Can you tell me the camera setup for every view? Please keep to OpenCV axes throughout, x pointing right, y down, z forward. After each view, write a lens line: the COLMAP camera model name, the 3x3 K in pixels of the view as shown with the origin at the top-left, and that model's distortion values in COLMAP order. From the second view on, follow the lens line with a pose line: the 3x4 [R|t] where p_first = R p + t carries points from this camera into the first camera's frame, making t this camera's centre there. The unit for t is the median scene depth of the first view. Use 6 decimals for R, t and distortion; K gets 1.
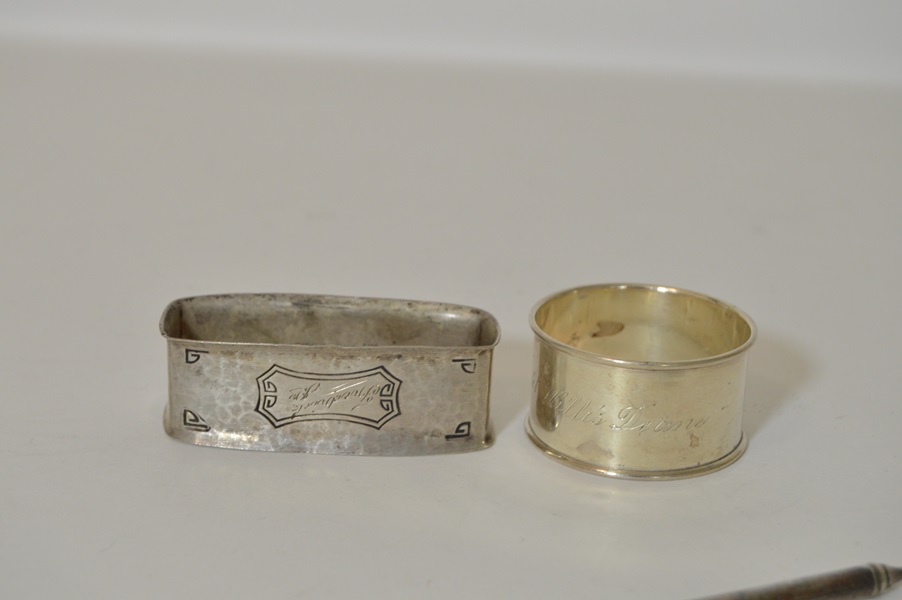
lens RADIAL K [[1800.9, 0, 450.5], [0, 1800.9, 299.3], [0, 0, 1]] dist [-0.094695, 0.000000]
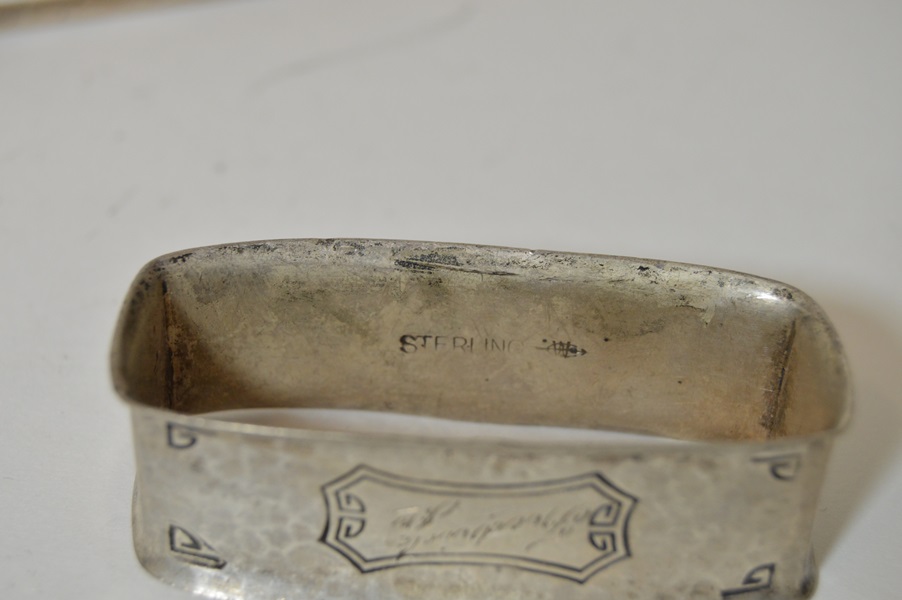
lens RADIAL K [[1800.9, 0, 448.6], [0, 1800.9, 301.0], [0, 0, 1]] dist [-0.094695, 0.000000]
pose [[0.998785, 0.026360, -0.041638, -0.056886], [-0.012962, 0.955692, 0.294082, -0.134804], [0.047546, -0.293185, 0.954873, 0.570608]]
